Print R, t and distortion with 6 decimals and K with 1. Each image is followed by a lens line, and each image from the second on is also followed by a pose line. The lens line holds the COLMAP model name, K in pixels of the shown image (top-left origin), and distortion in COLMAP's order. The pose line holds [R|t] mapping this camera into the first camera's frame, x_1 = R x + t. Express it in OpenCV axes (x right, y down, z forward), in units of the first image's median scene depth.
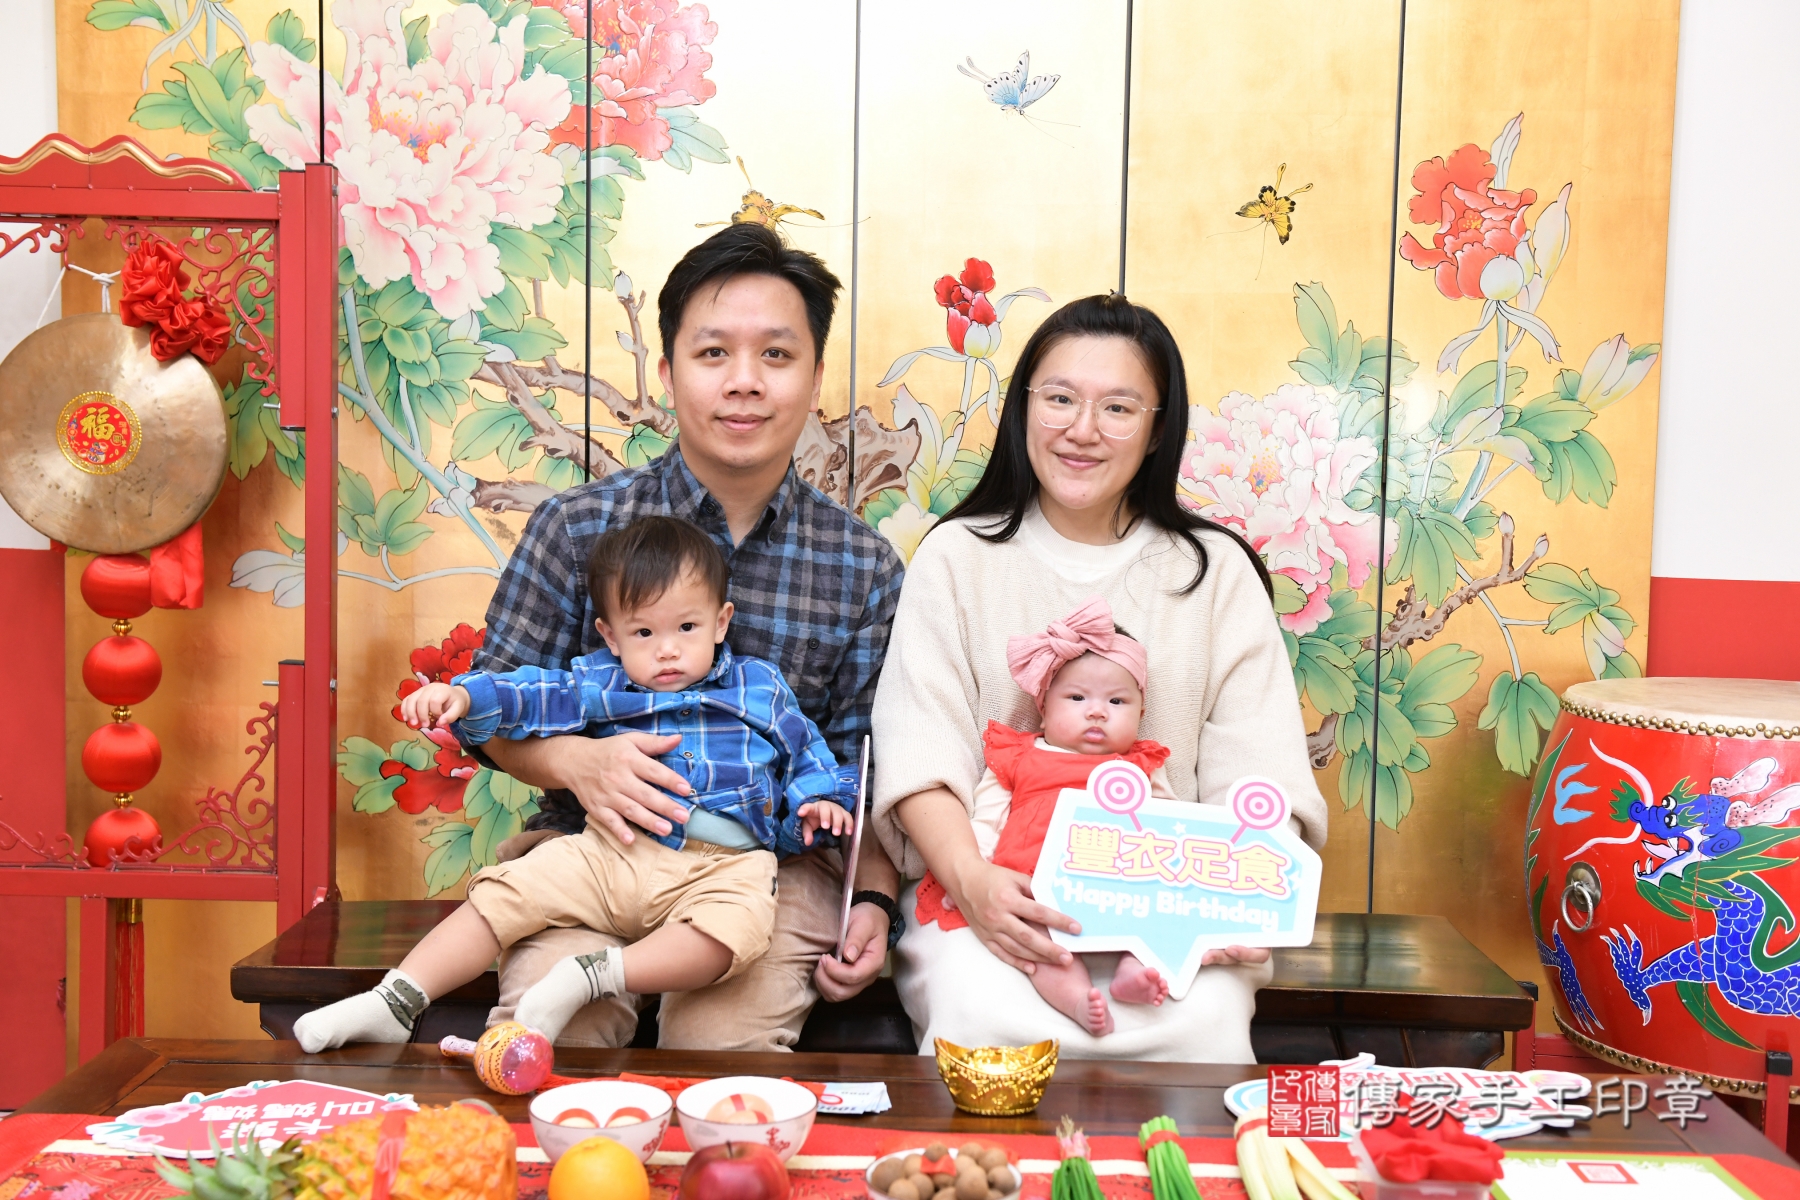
lens RADIAL K [[1852.4, 0, 887.7], [0, 1852.4, 599.3], [0, 0, 1]] dist [0.059074, 0.005450]
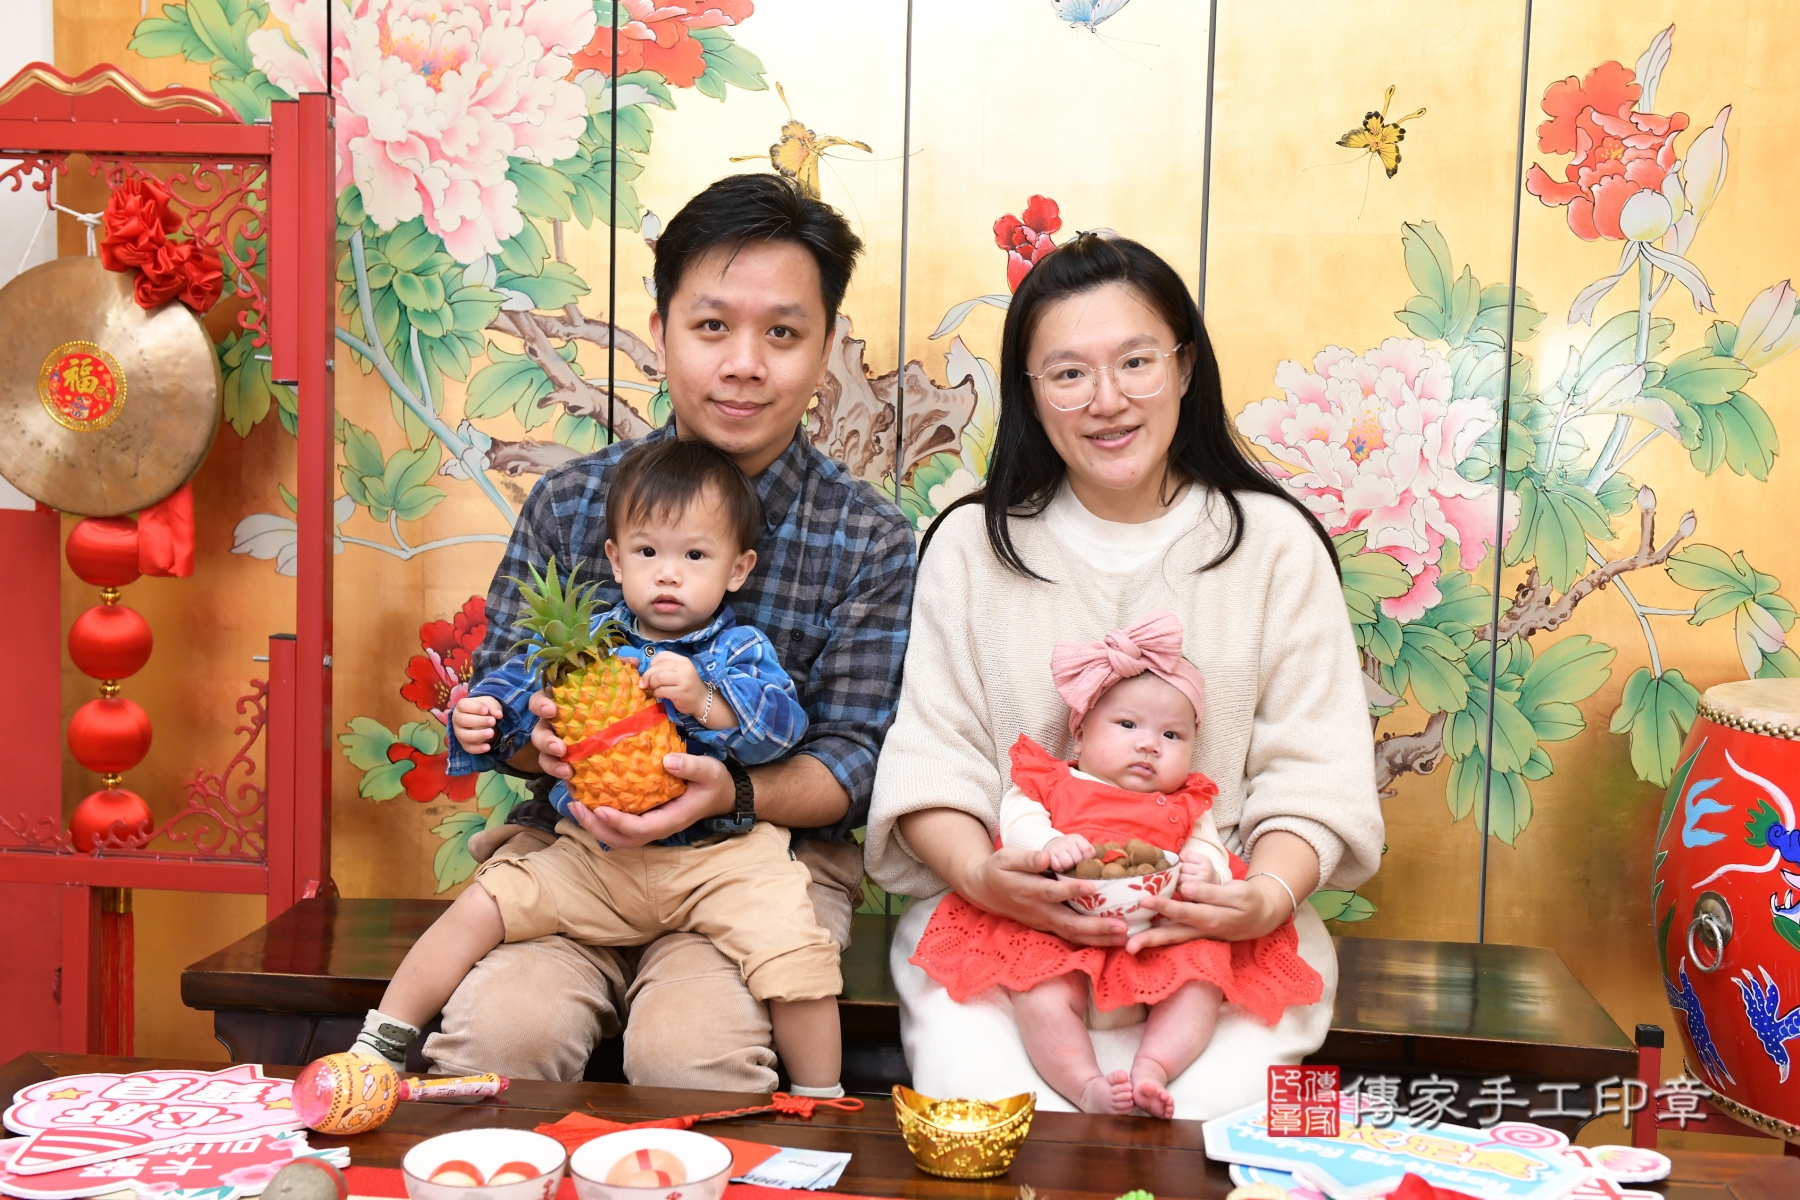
lens RADIAL K [[1974.7, 0, 898.0], [0, 1974.7, 592.0], [0, 0, 1]] dist [0.060602, 0.001055]
pose [[0.996747, 0.013525, -0.079445, 0.057656], [-0.012376, 0.999812, 0.014937, -0.006330], [0.079633, -0.013906, 0.996727, 0.043065]]
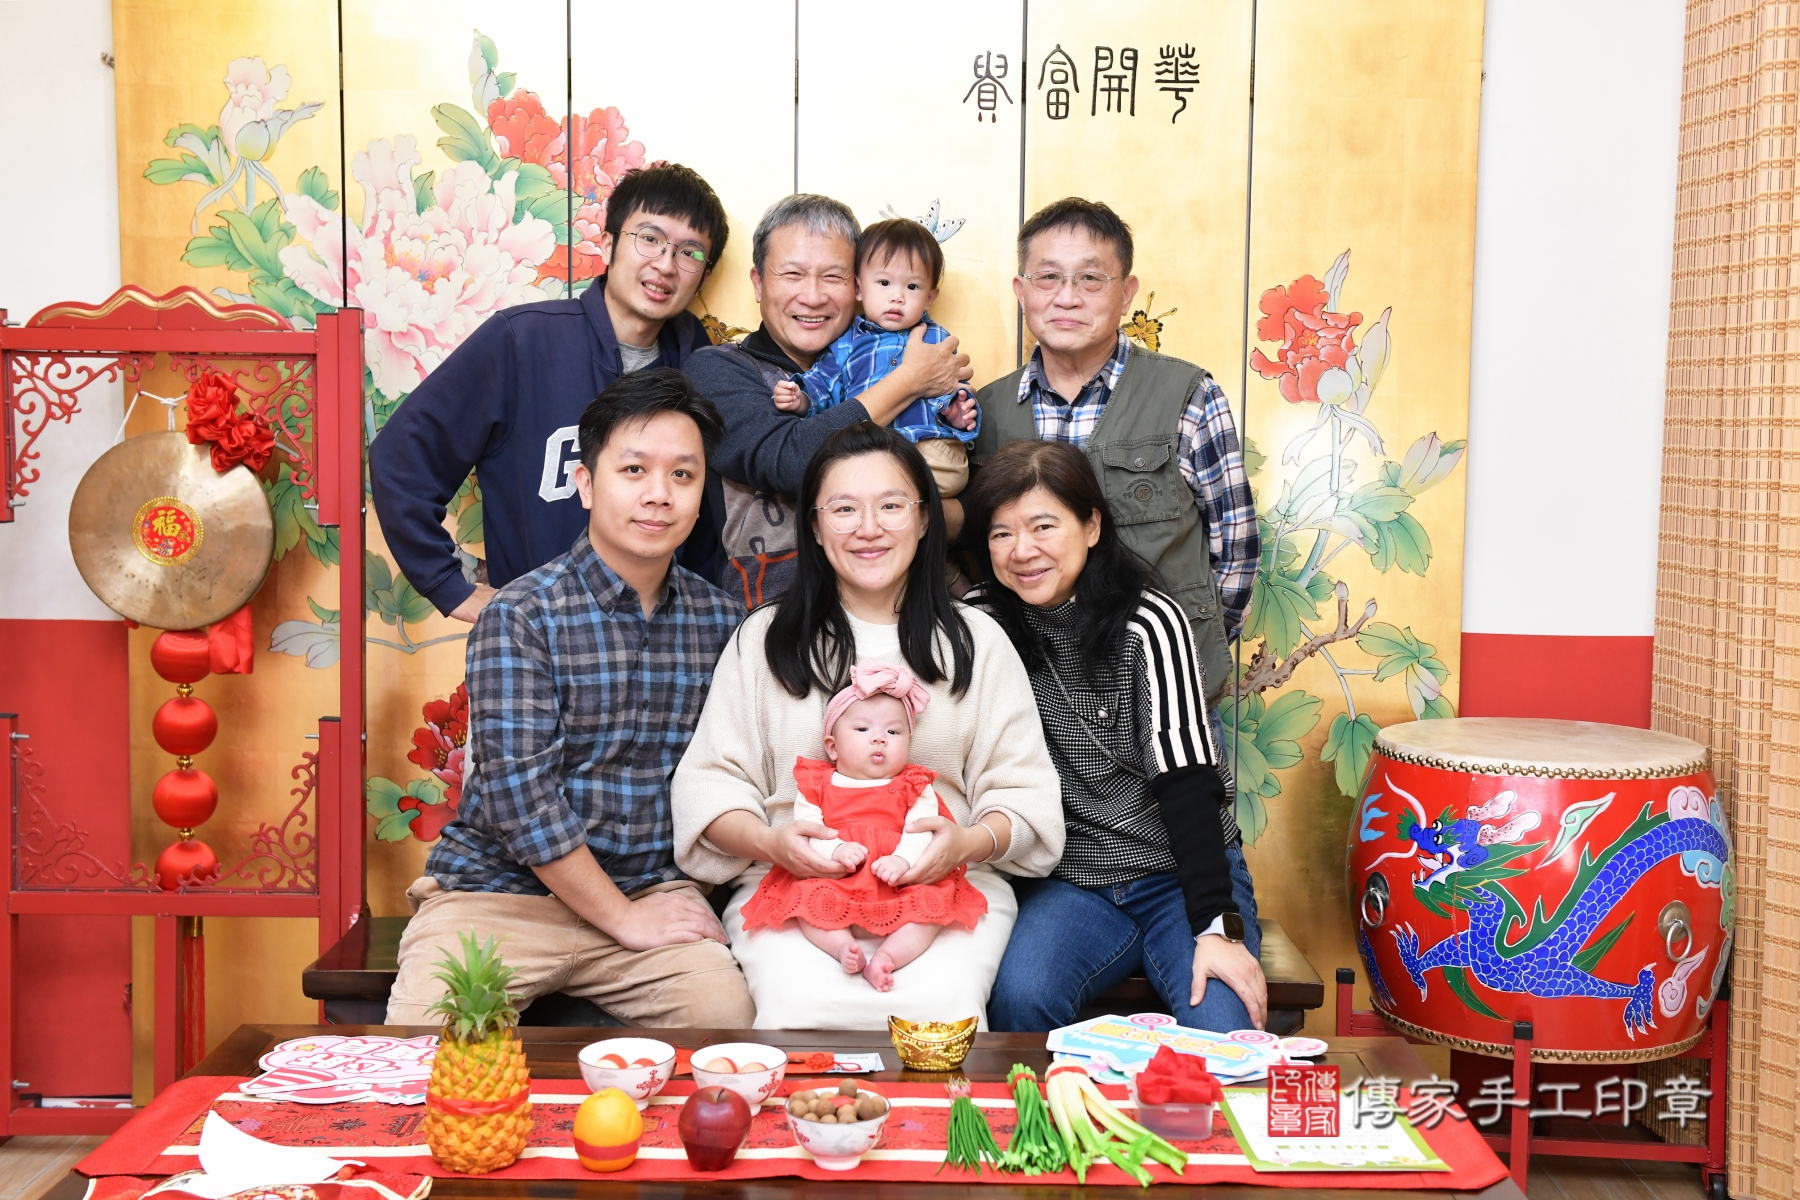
lens RADIAL K [[2053.2, 0, 900.0], [0, 2053.2, 600.0], [0, 0, 1]] dist [0.085401, -0.003132]
pose [[0.999878, -0.009182, 0.012644, 0.031402], [0.009027, 0.999884, 0.012245, -0.053117], [-0.012755, -0.012130, 0.999845, -0.322634]]
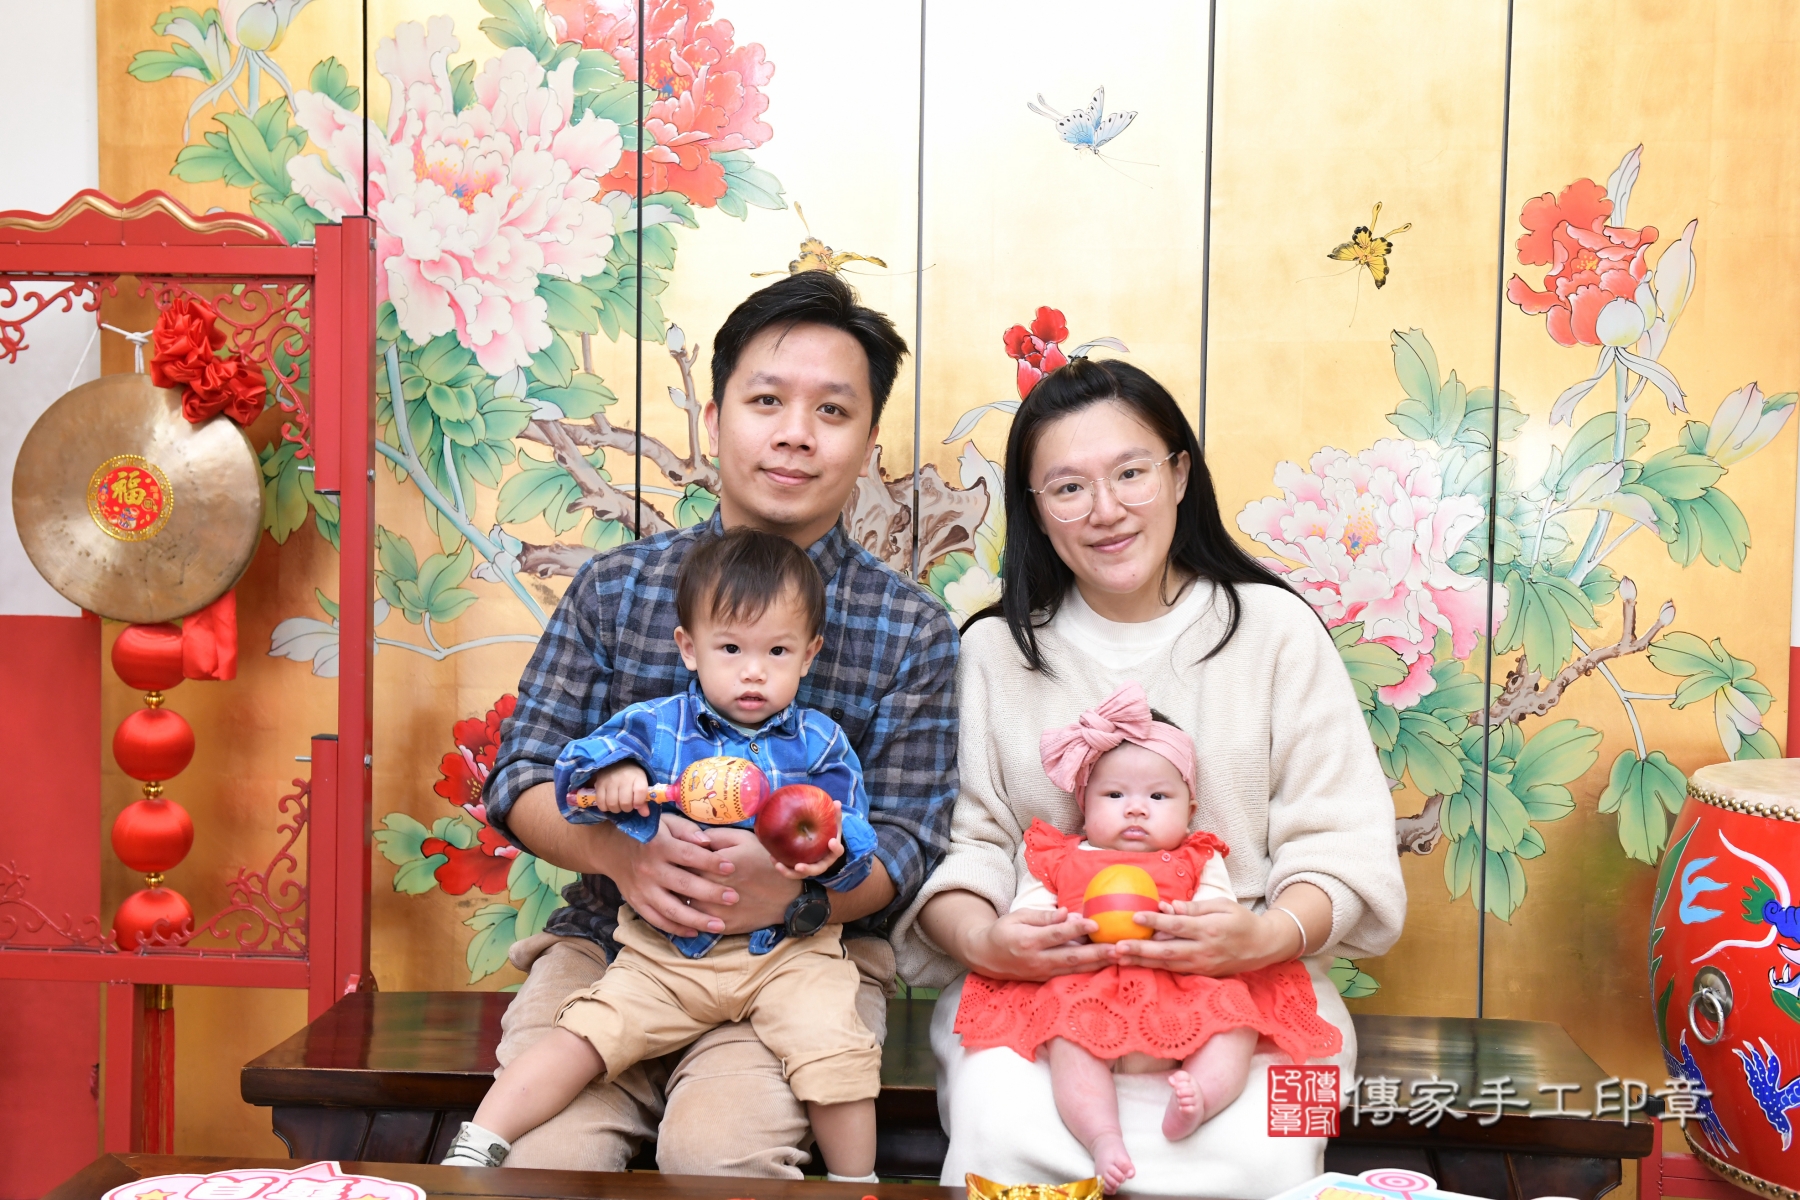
lens RADIAL K [[1906.2, 0, 899.6], [0, 1906.2, 604.4], [0, 0, 1]] dist [0.059718, 0.002923]
pose [[0.998453, -0.000585, -0.055603, 0.026427], [-0.000574, 0.999783, -0.020818, -0.013043], [0.055603, 0.020817, 0.998236, 0.034870]]
